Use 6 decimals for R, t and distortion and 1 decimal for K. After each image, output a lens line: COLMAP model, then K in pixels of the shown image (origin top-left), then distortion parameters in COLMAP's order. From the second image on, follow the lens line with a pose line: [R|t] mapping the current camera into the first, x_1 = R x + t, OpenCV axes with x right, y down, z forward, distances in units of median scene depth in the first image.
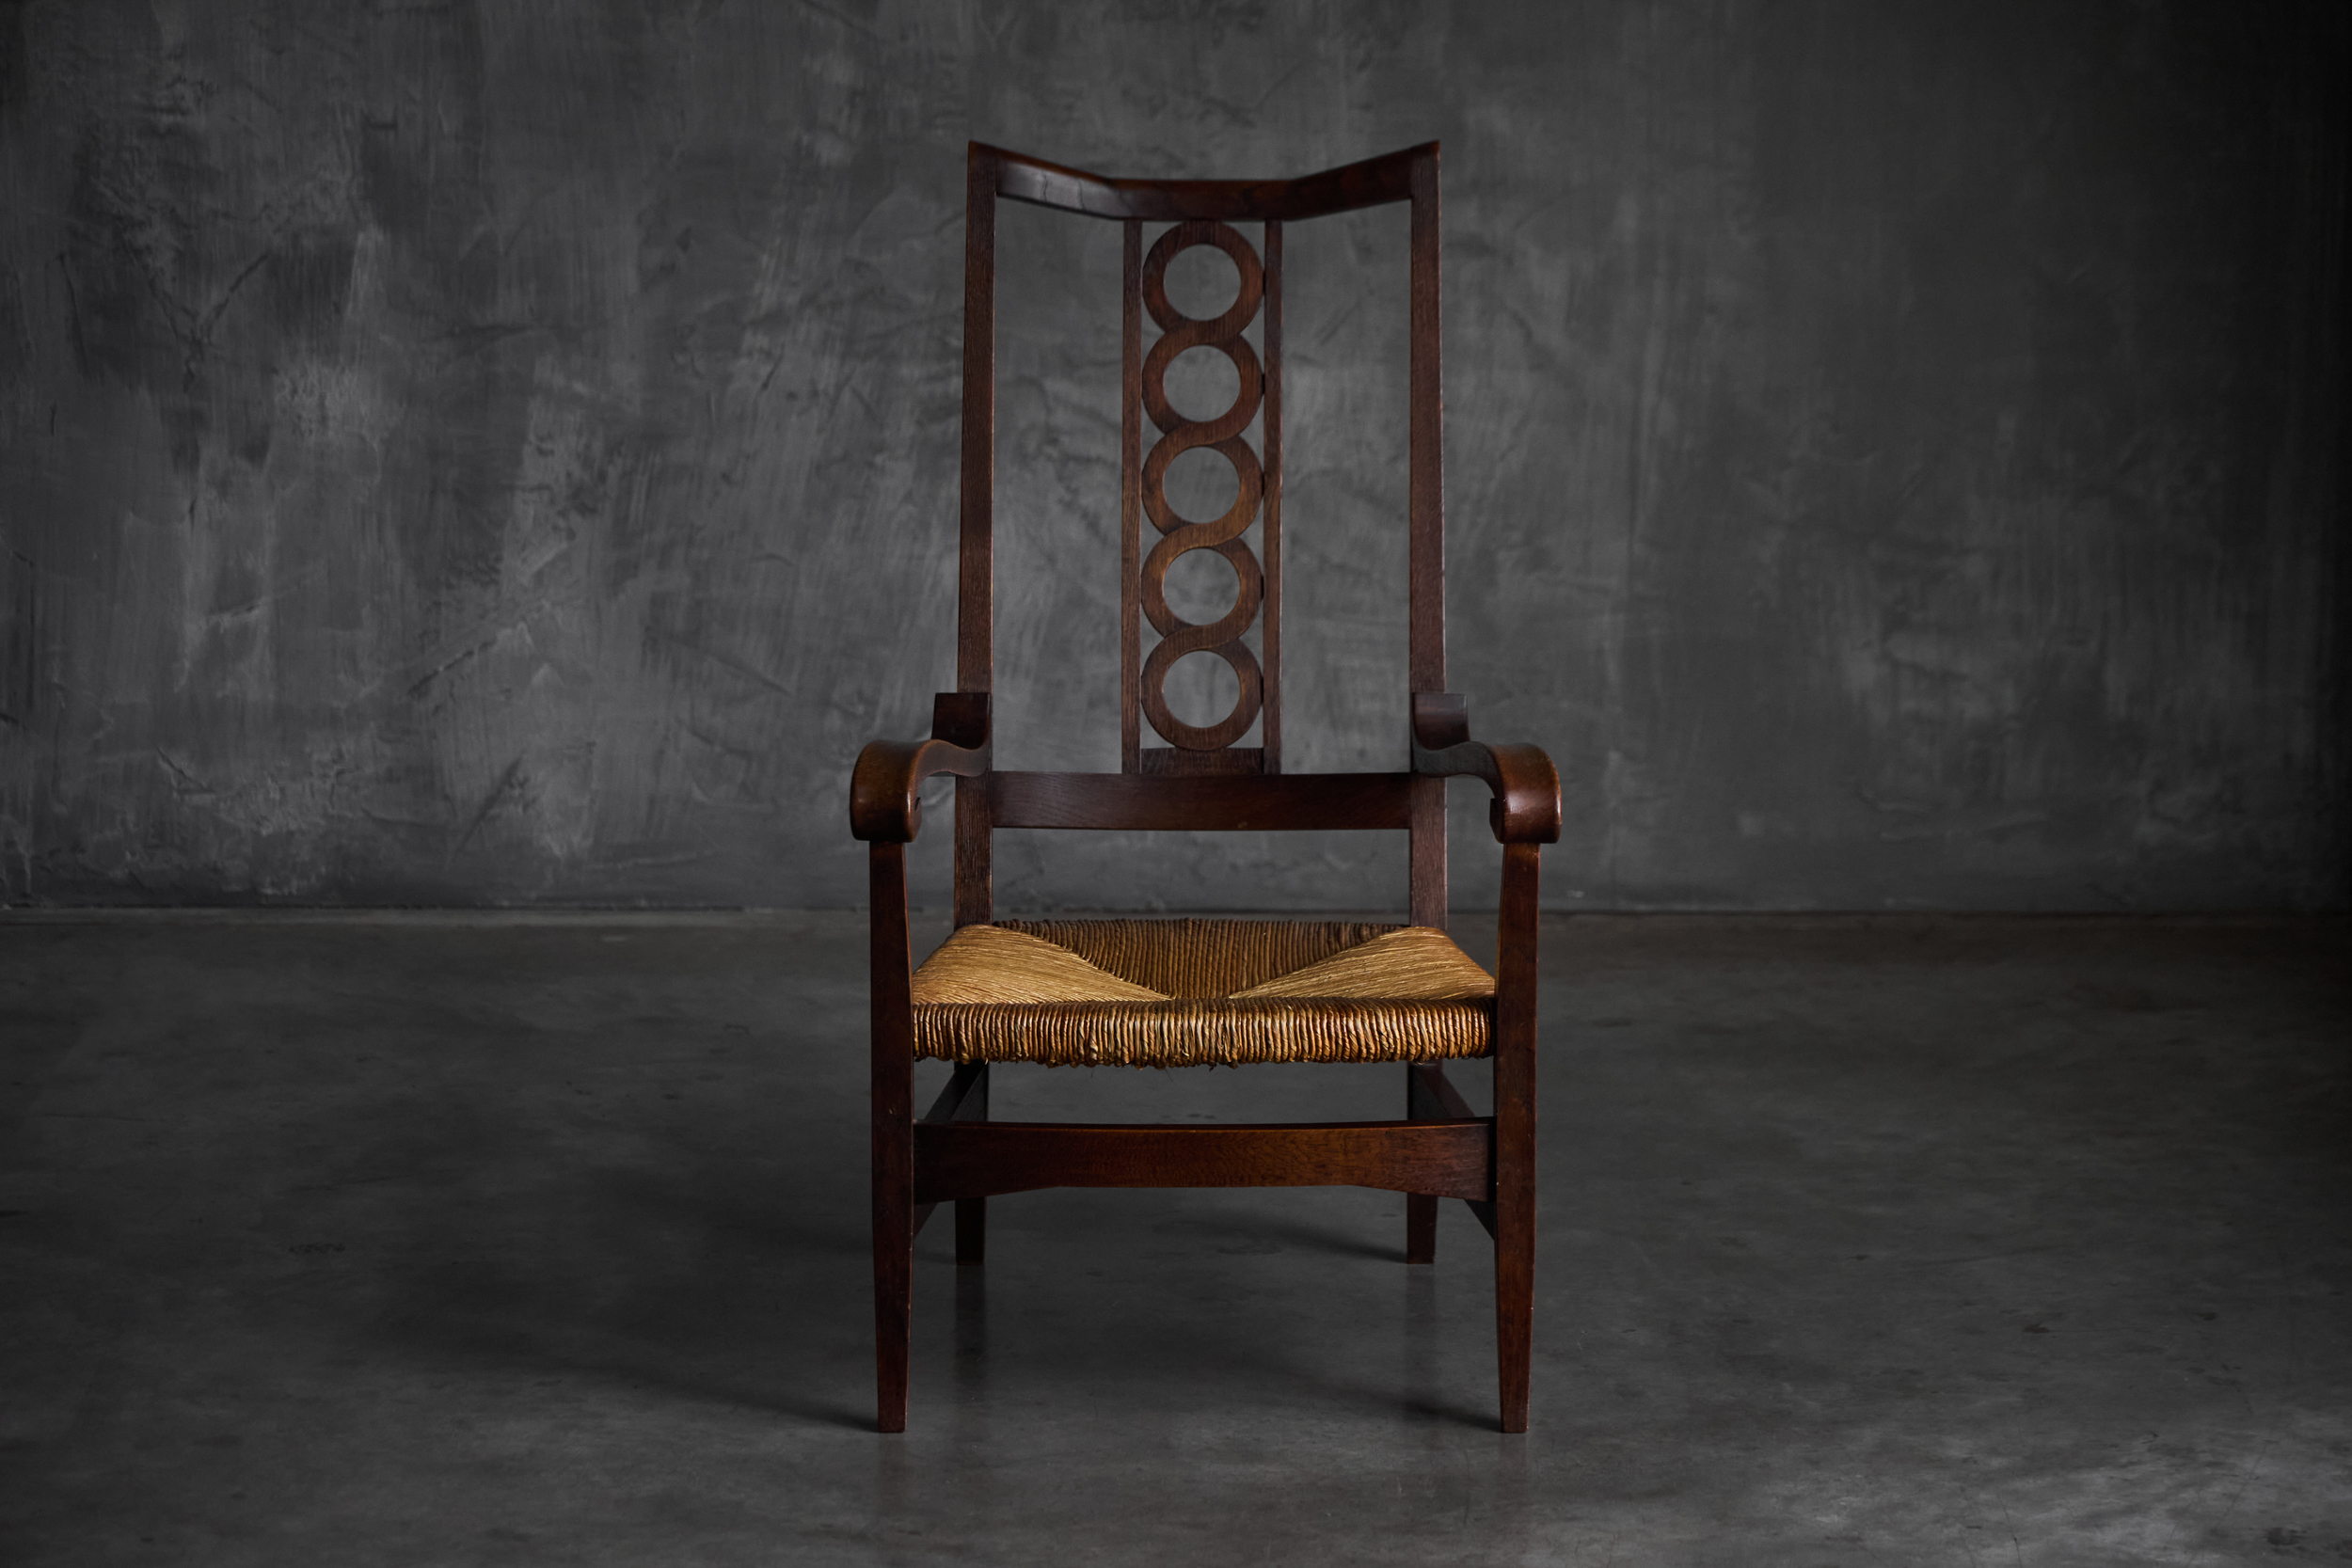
lens RADIAL K [[6767.5, 0, 1256.7], [0, 6767.5, 913.7], [0, 0, 1]] dist [-0.019579, 0.000000]
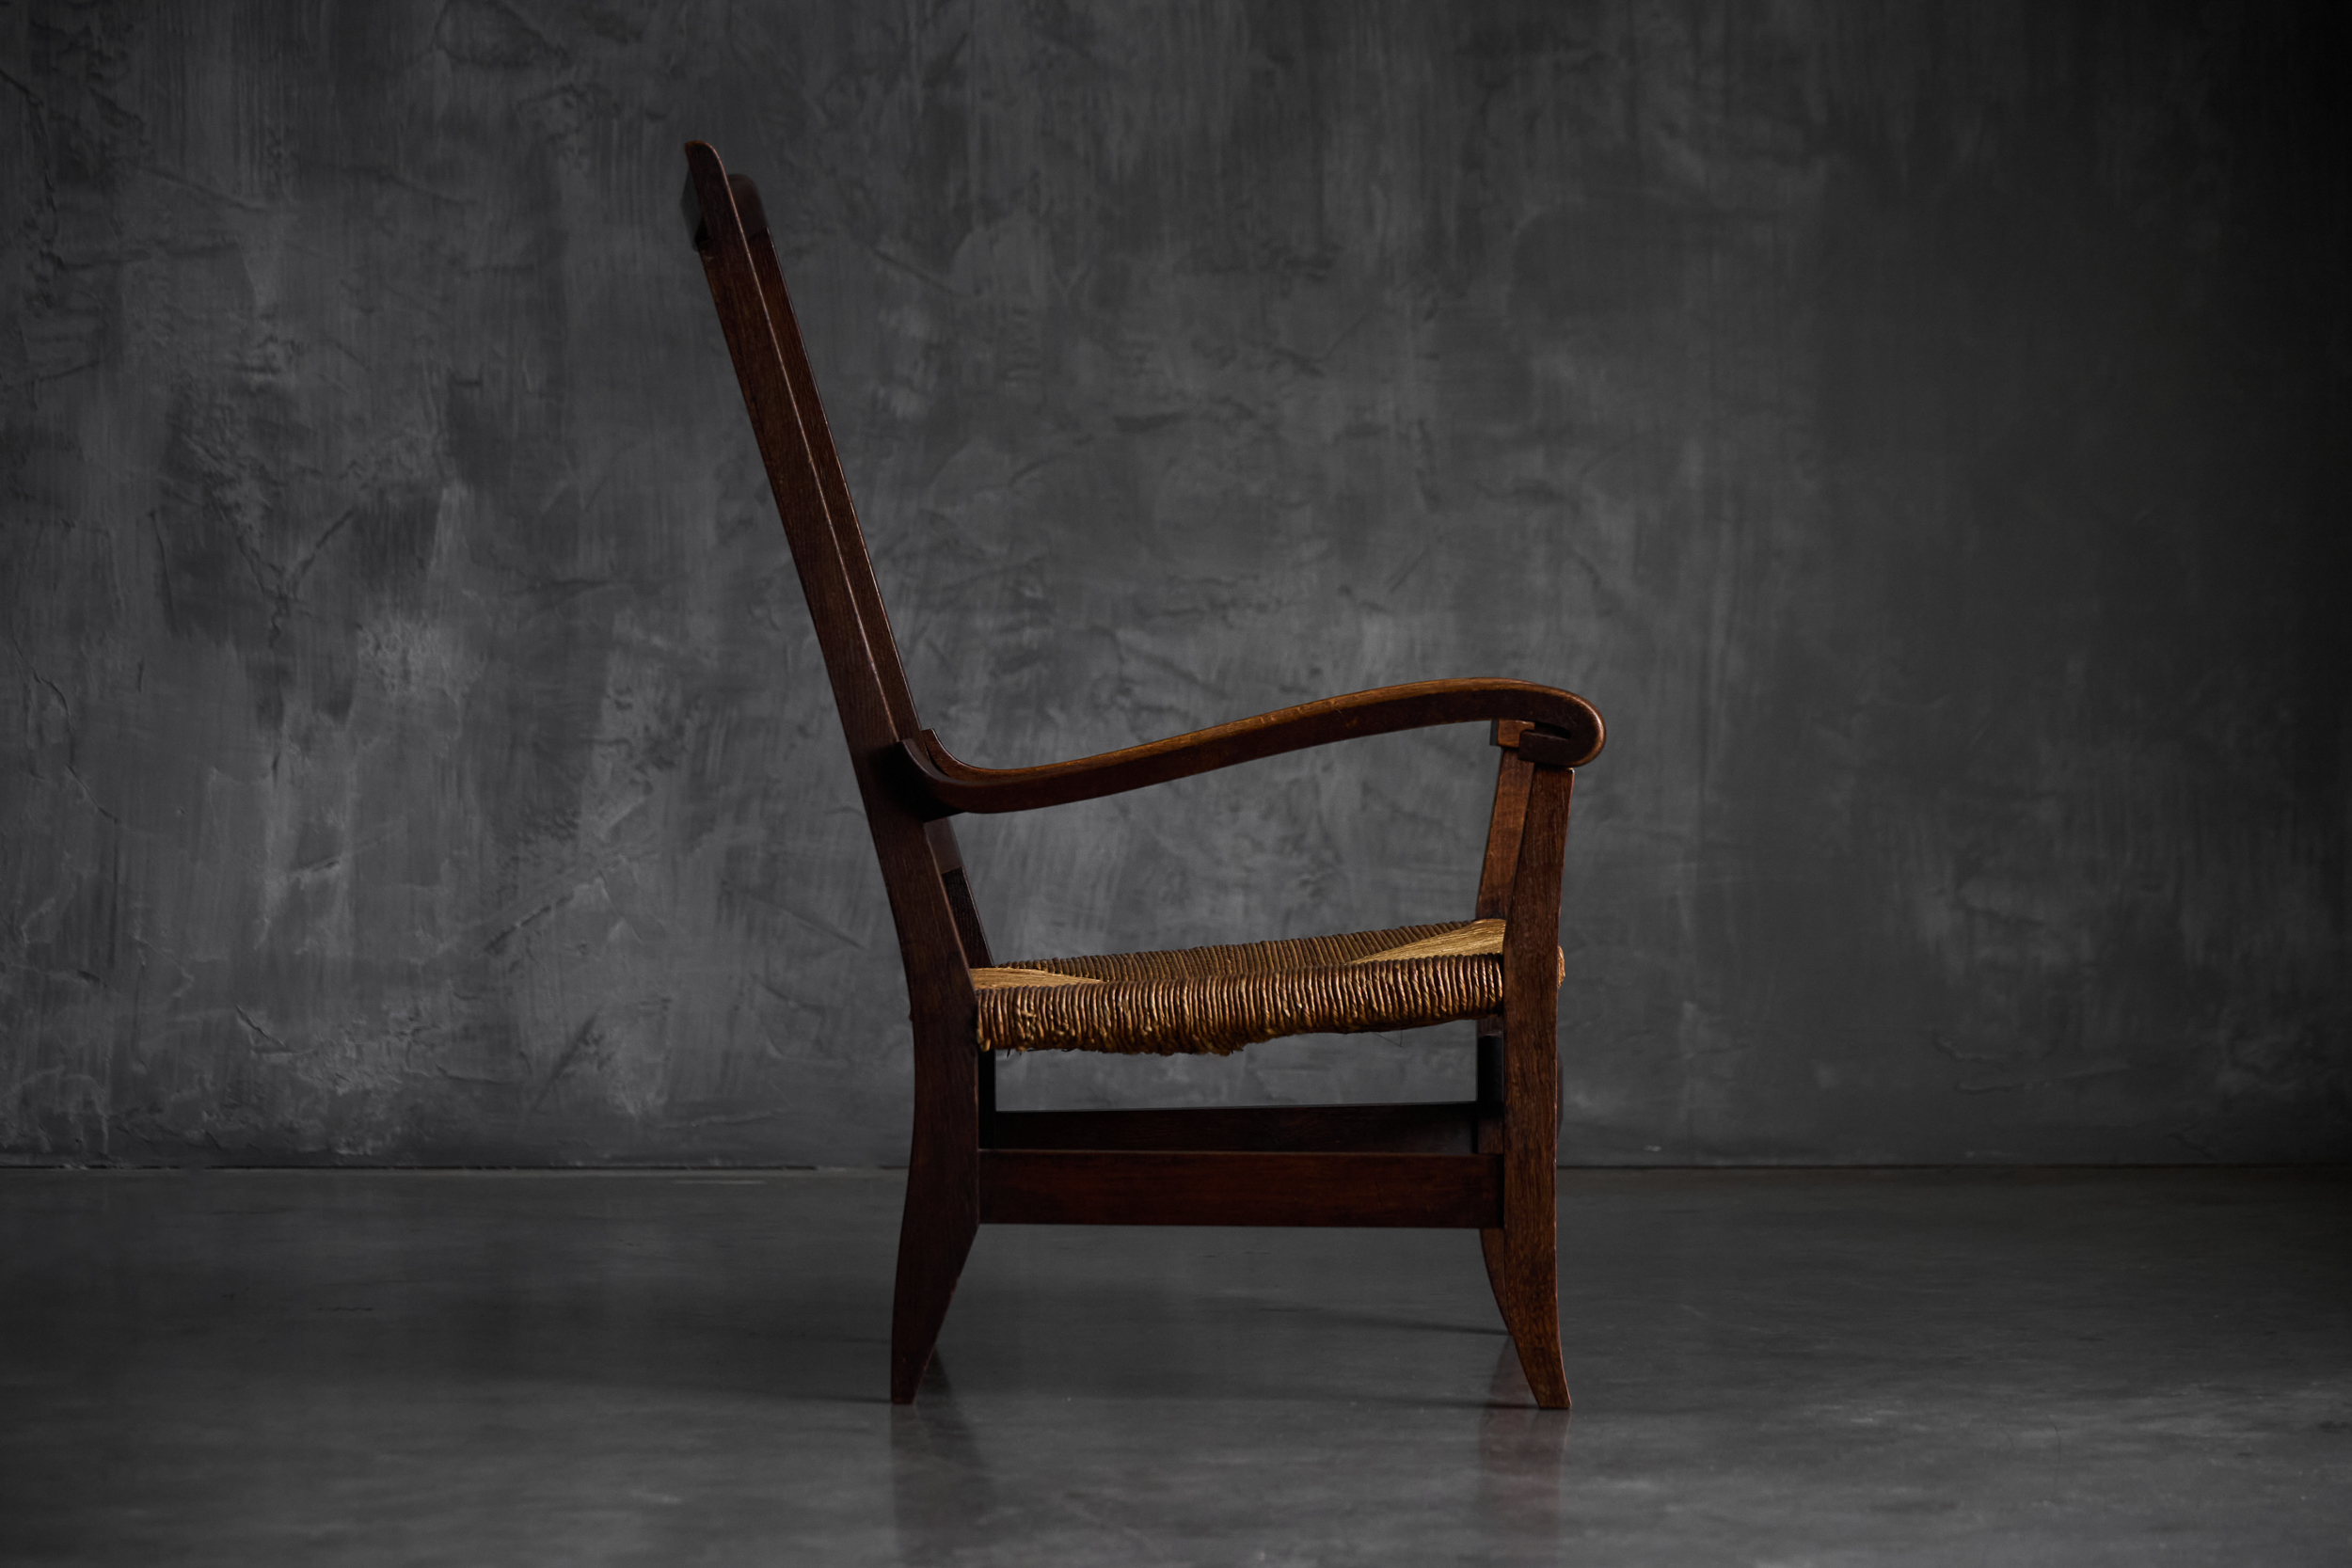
lens RADIAL K [[6566.2, 0, 1235.4], [0, 6566.2, 880.3], [0, 0, 1]] dist [-0.042149, 0.000000]
pose [[0.999326, -0.007220, -0.035994, 0.021198], [0.000765, 0.984352, -0.176211, 0.130071], [0.036703, 0.176064, 0.983694, 0.043912]]
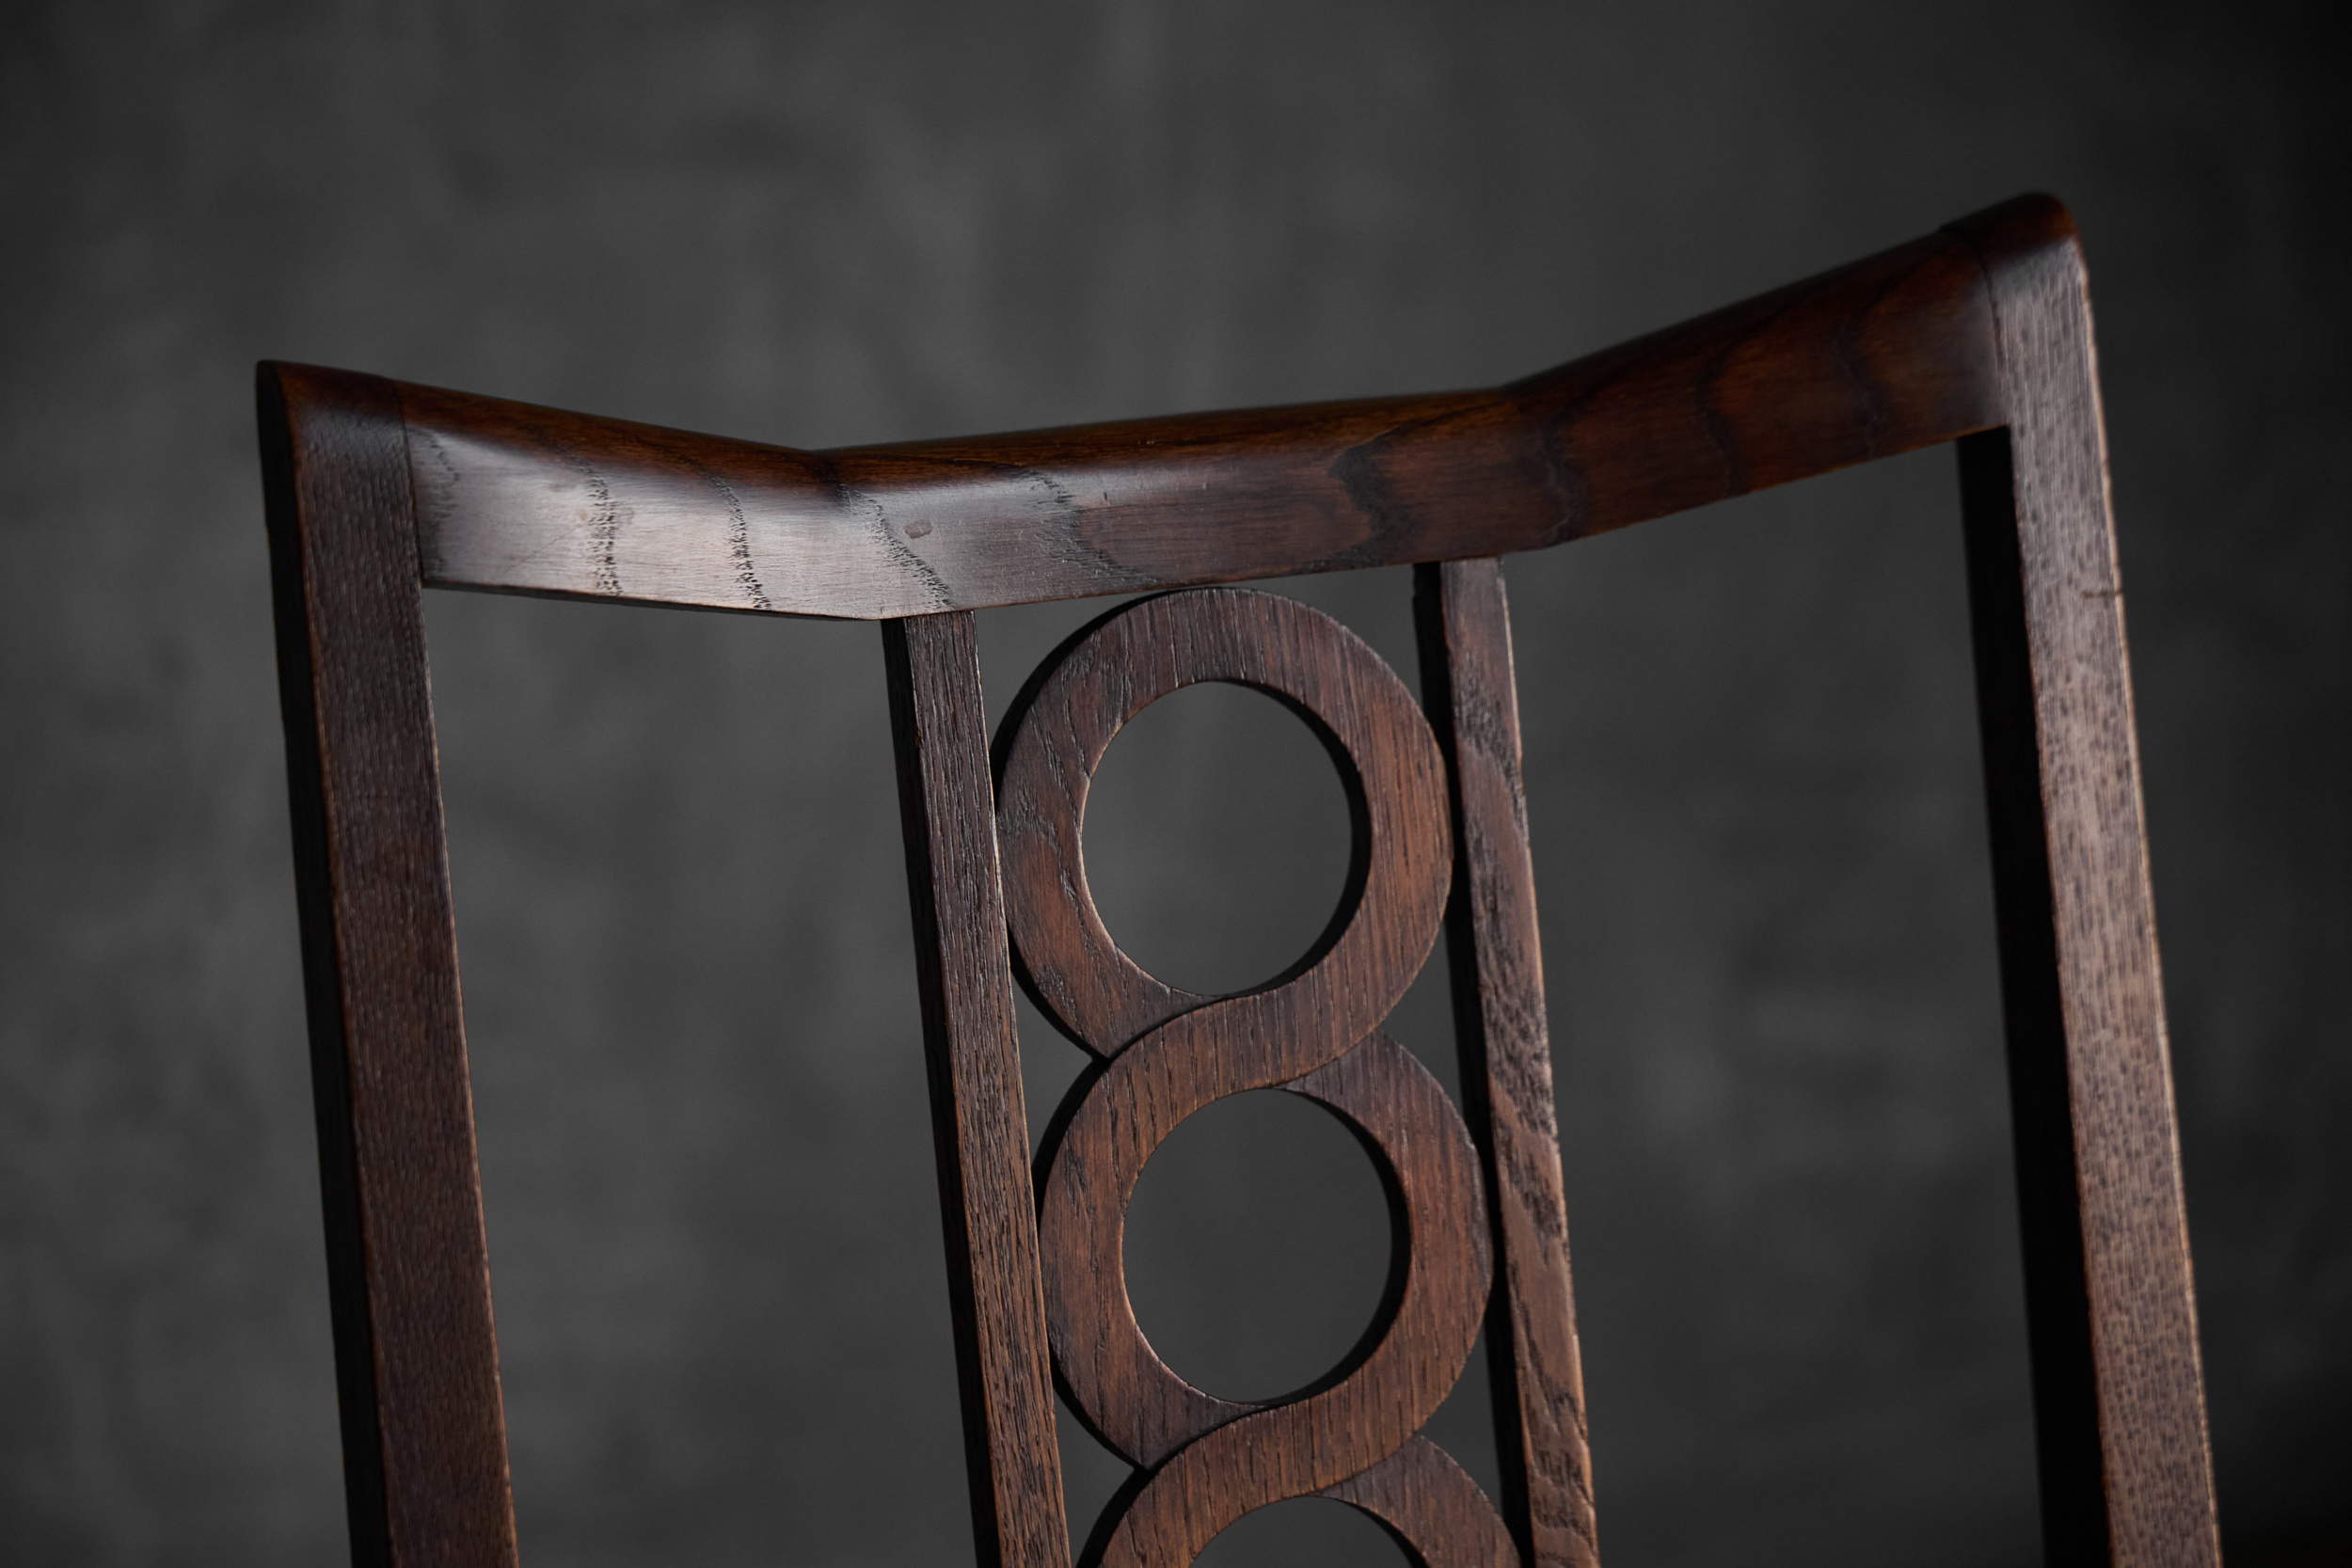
lens RADIAL K [[6767.5, 0, 1178.4], [0, 6767.5, 780.0], [0, 0, 1]] dist [-0.019579, 0.000000]
pose [[0.936880, -0.110035, 0.331887, -0.073420], [0.079078, 0.991278, 0.105423, -0.100615], [-0.340592, -0.072524, 0.937410, 0.633828]]
